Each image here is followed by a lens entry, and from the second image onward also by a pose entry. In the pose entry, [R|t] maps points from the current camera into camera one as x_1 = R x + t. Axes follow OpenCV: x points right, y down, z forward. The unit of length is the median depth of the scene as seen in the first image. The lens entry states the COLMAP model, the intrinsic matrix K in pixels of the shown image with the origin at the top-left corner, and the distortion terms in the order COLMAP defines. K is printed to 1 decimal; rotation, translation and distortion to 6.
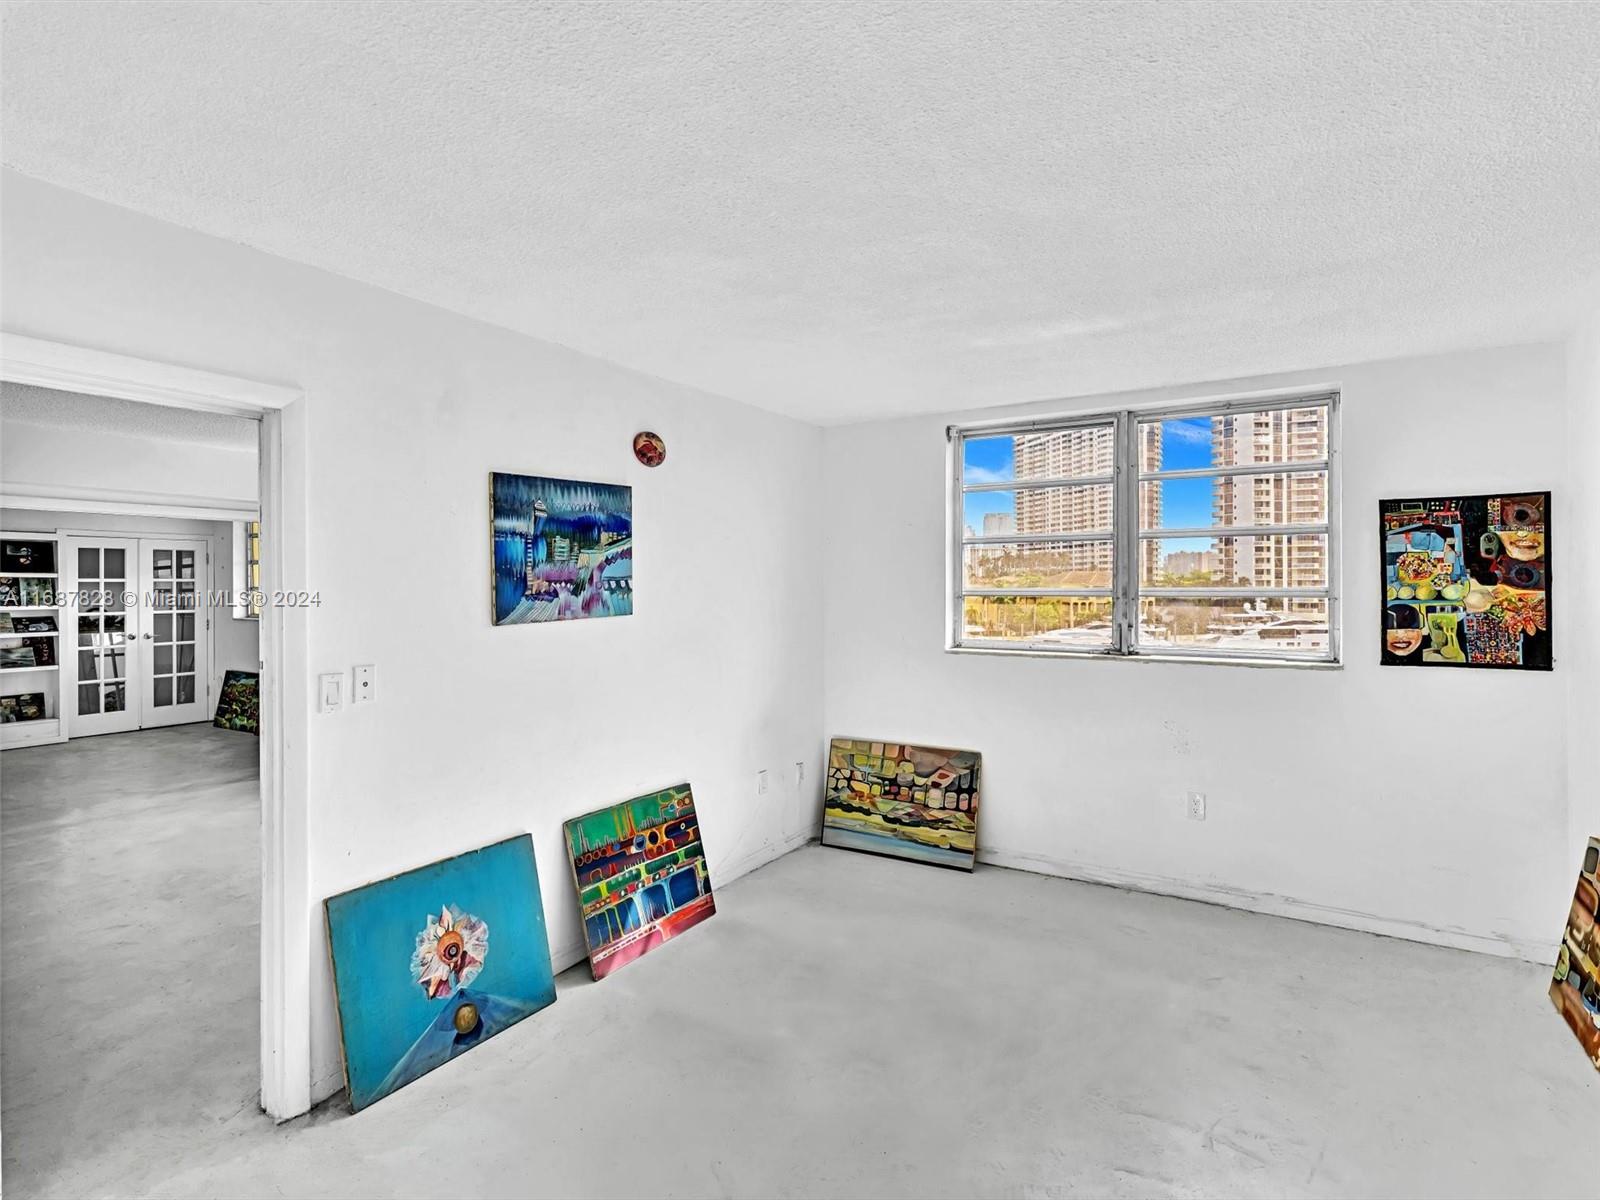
lens RADIAL K [[812.2, 0, 799.8], [0, 812.2, 584.7], [0, 0, 1]] dist [-0.001543, 0.000505]
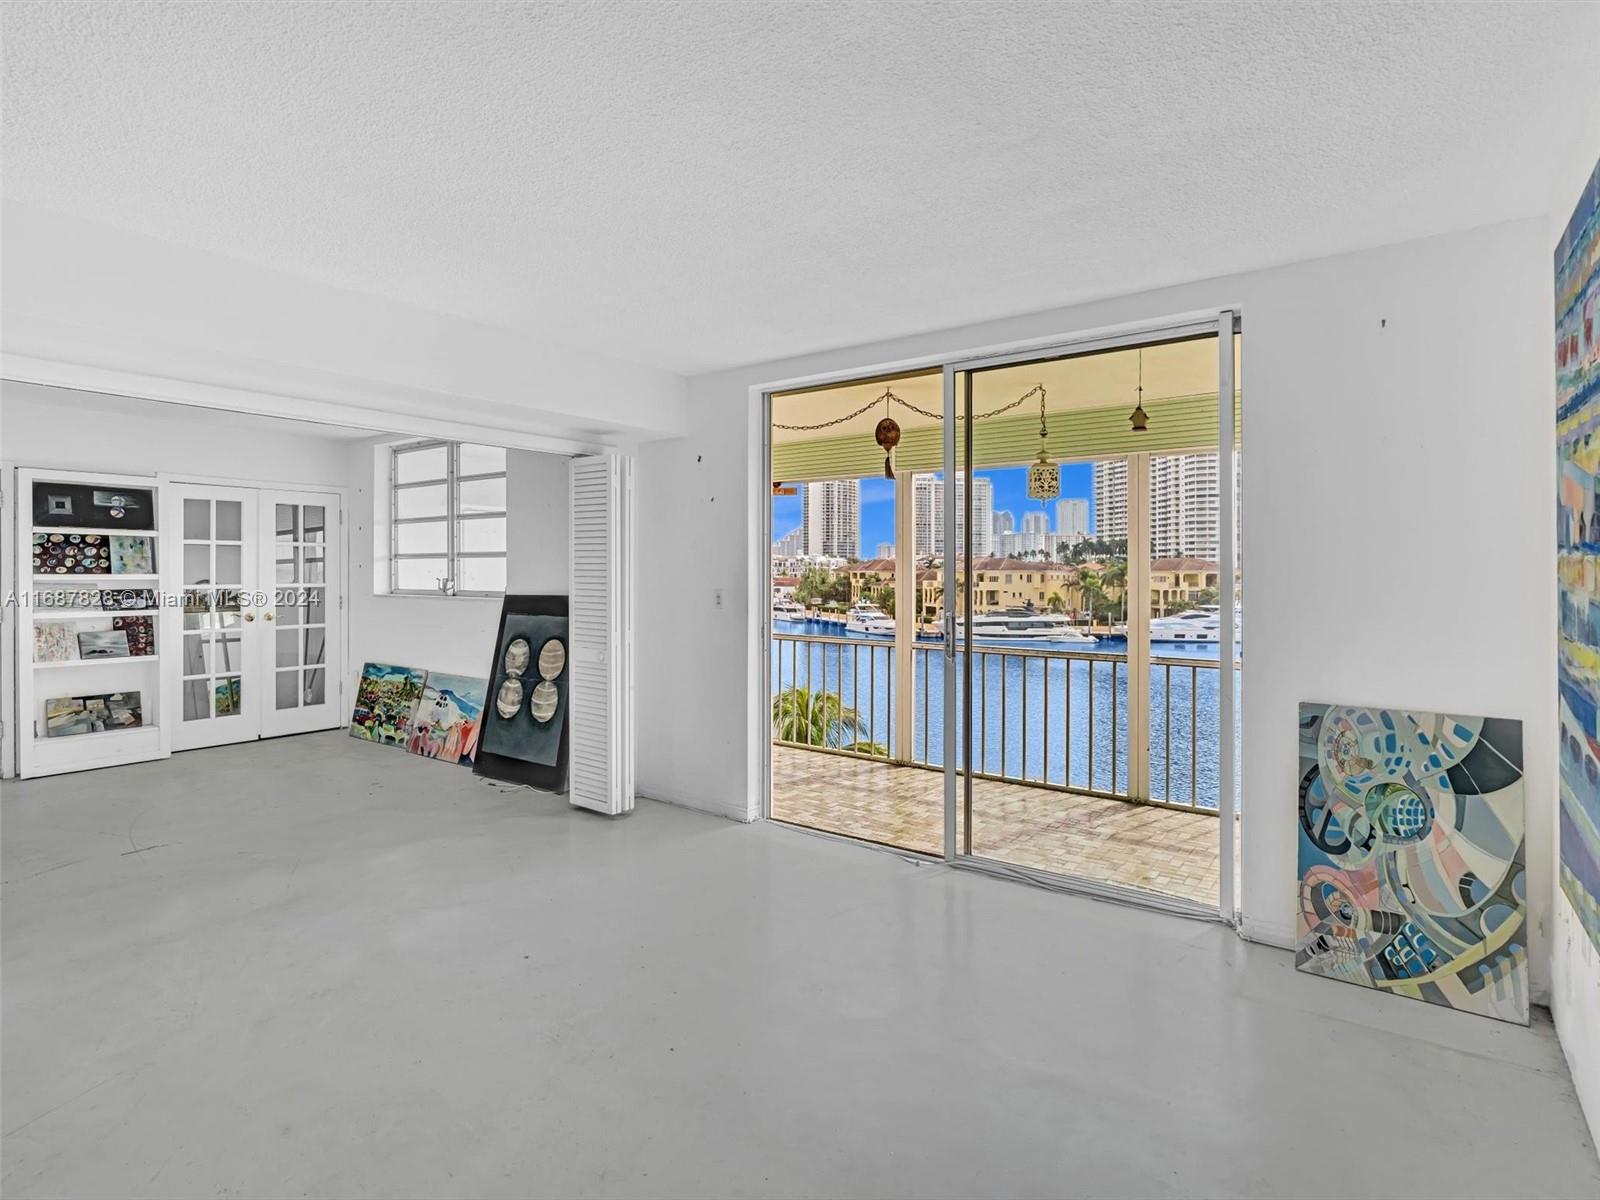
lens RADIAL K [[816.6, 0, 799.4], [0, 816.6, 571.3], [0, 0, 1]] dist [-0.003577, 0.000892]
pose [[0.996594, 0.004438, -0.082343, -0.243729], [-0.004445, 0.999990, 0.000099, 0.018125], [0.082343, 0.000267, 0.996604, 0.277313]]
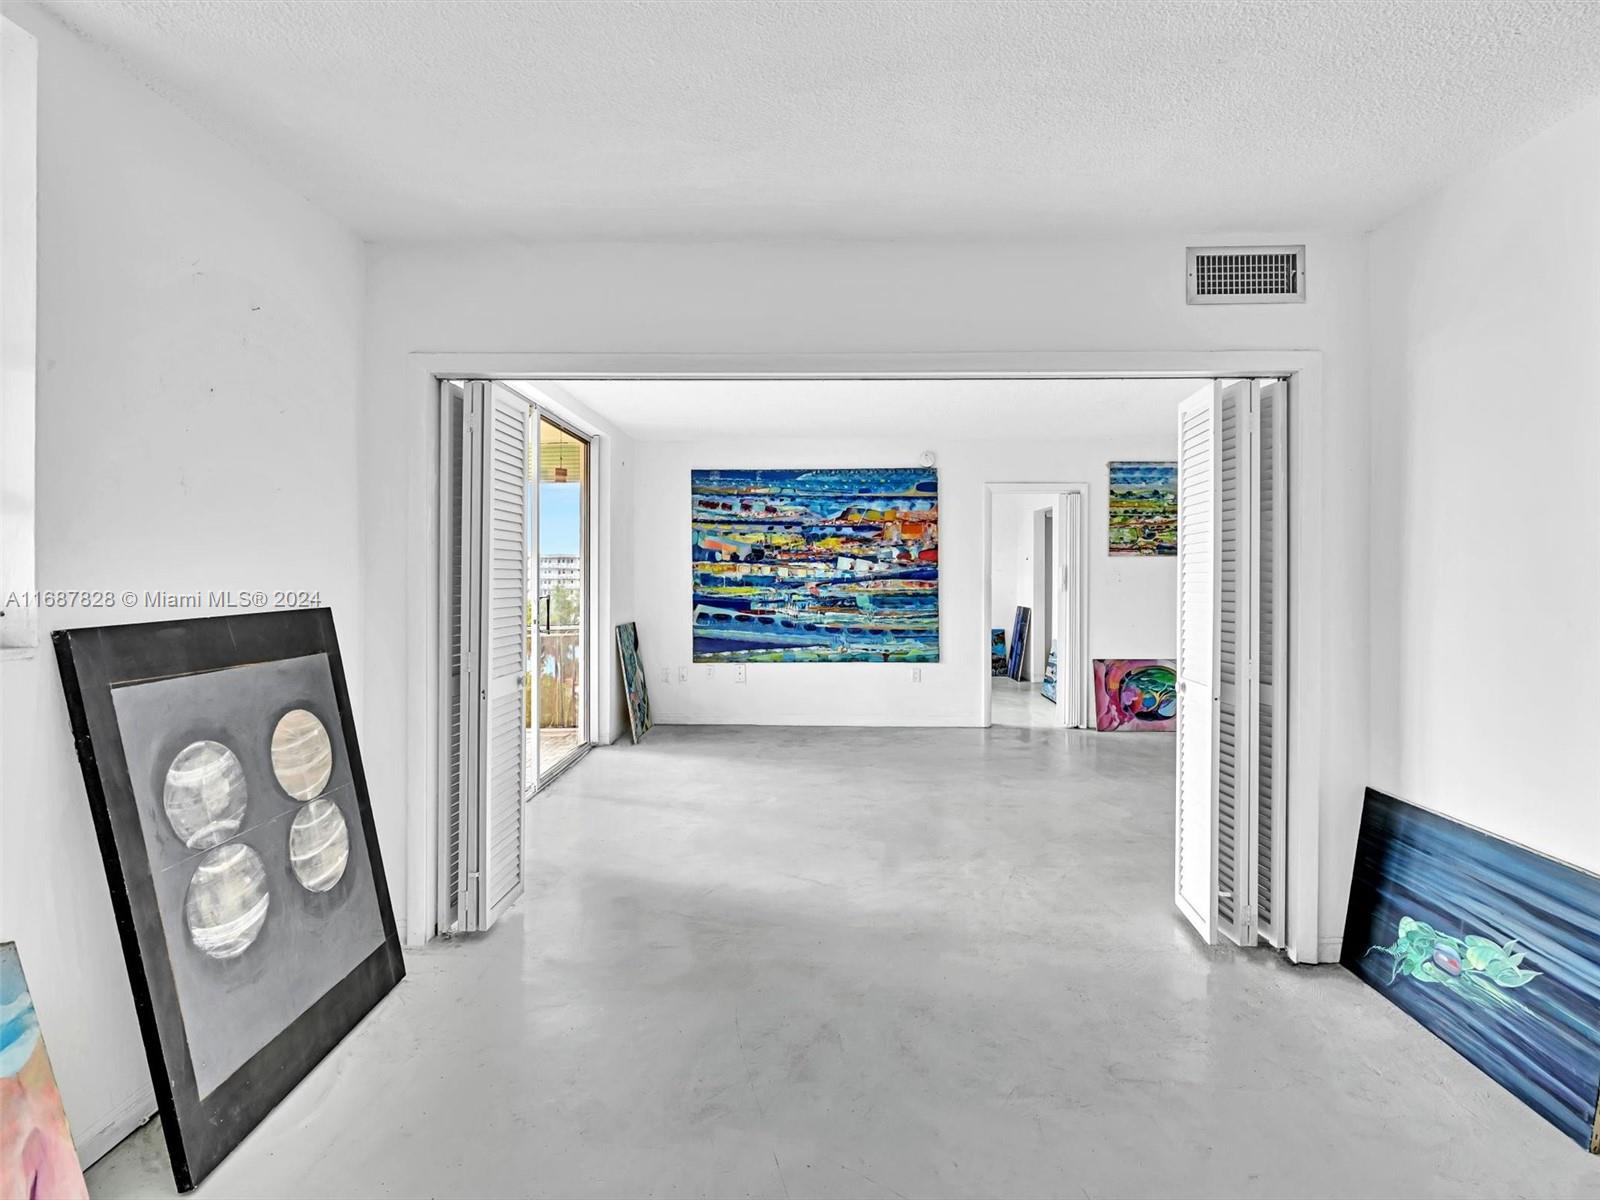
lens RADIAL K [[816.6, 0, 799.4], [0, 816.6, 571.3], [0, 0, 1]] dist [-0.003577, 0.000892]
pose [[-0.500216, 0.002758, 0.865896, -0.795456], [-0.000758, 0.999993, -0.003623, 0.024367], [-0.865901, -0.002469, -0.500210, 0.858737]]
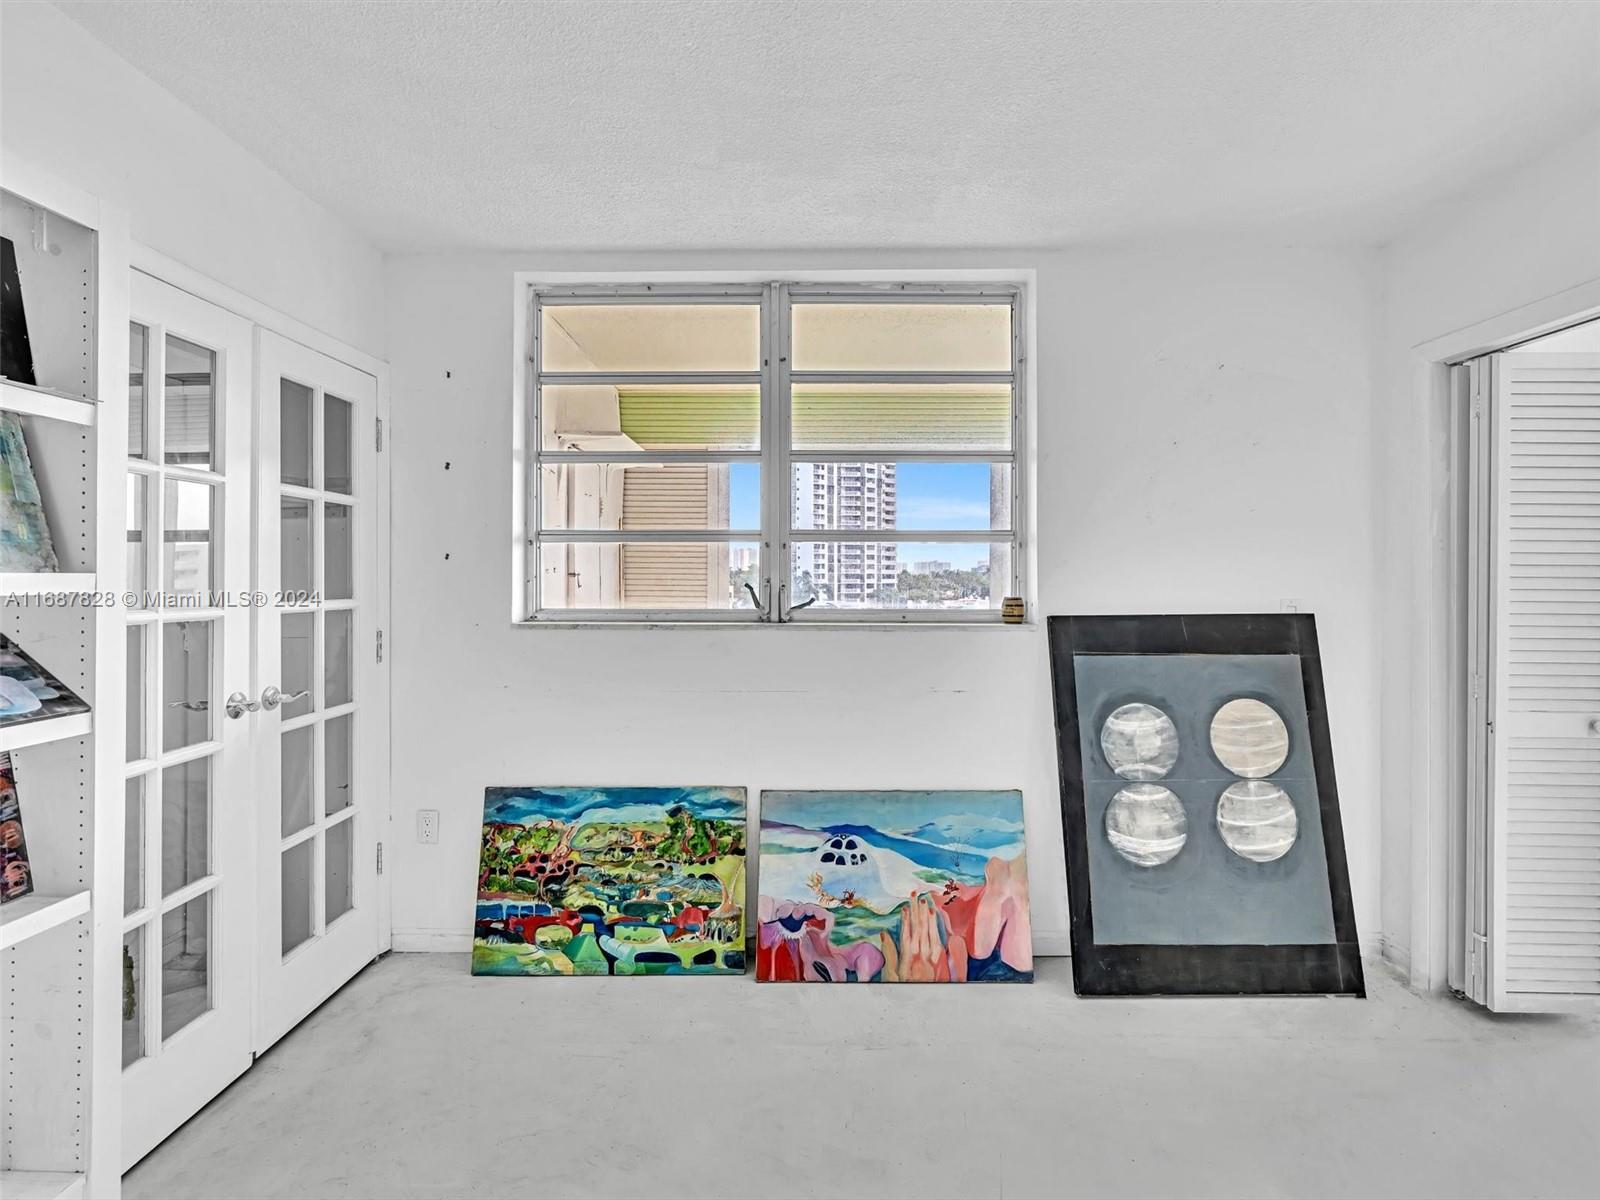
lens RADIAL K [[816.6, 0, 799.4], [0, 816.6, 571.3], [0, 0, 1]] dist [-0.003577, 0.000892]
pose [[0.863107, 0.006071, 0.504985, -0.787413], [-0.001972, 0.999961, -0.008651, 0.023114], [-0.505018, 0.006471, 0.863085, 0.680650]]
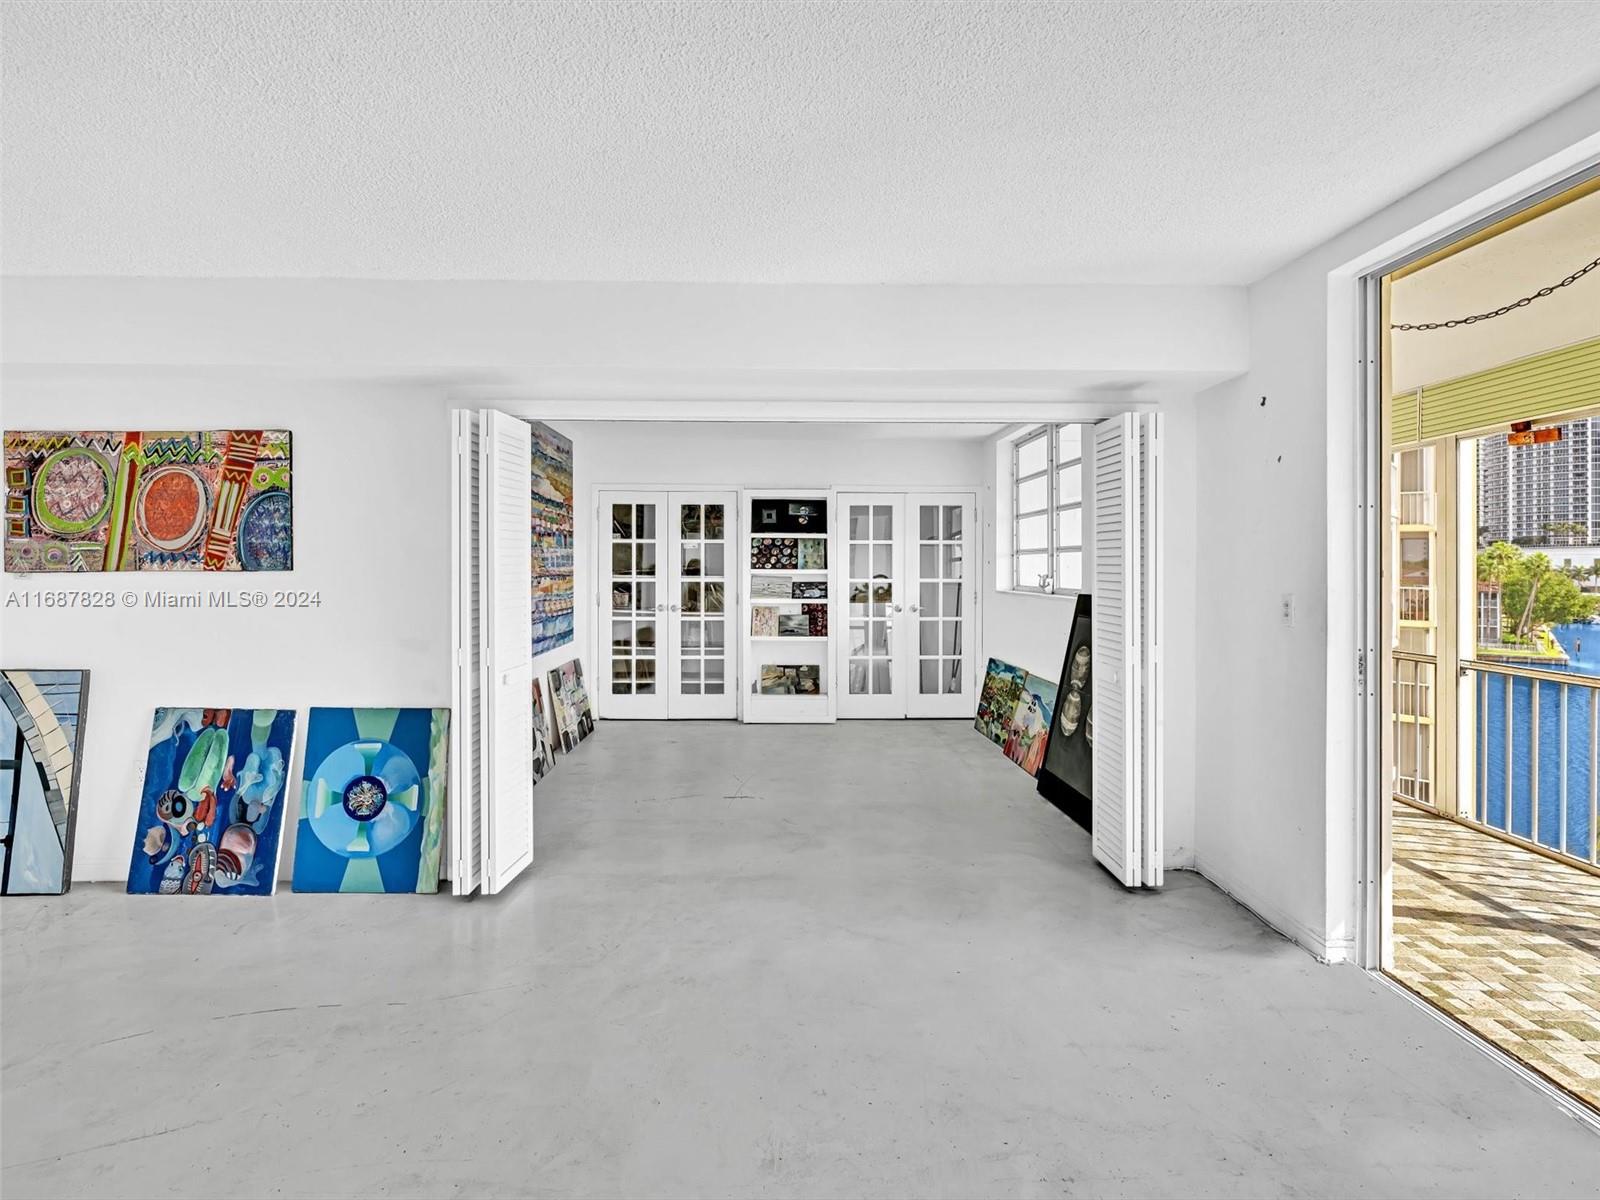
lens RADIAL K [[816.6, 0, 799.4], [0, 816.6, 571.3], [0, 0, 1]] dist [-0.003577, 0.000892]
pose [[0.553568, 0.008447, -0.832761, -0.165134], [-0.004509, 0.999964, 0.007145, 0.018956], [0.832792, -0.000201, 0.553586, 0.432414]]
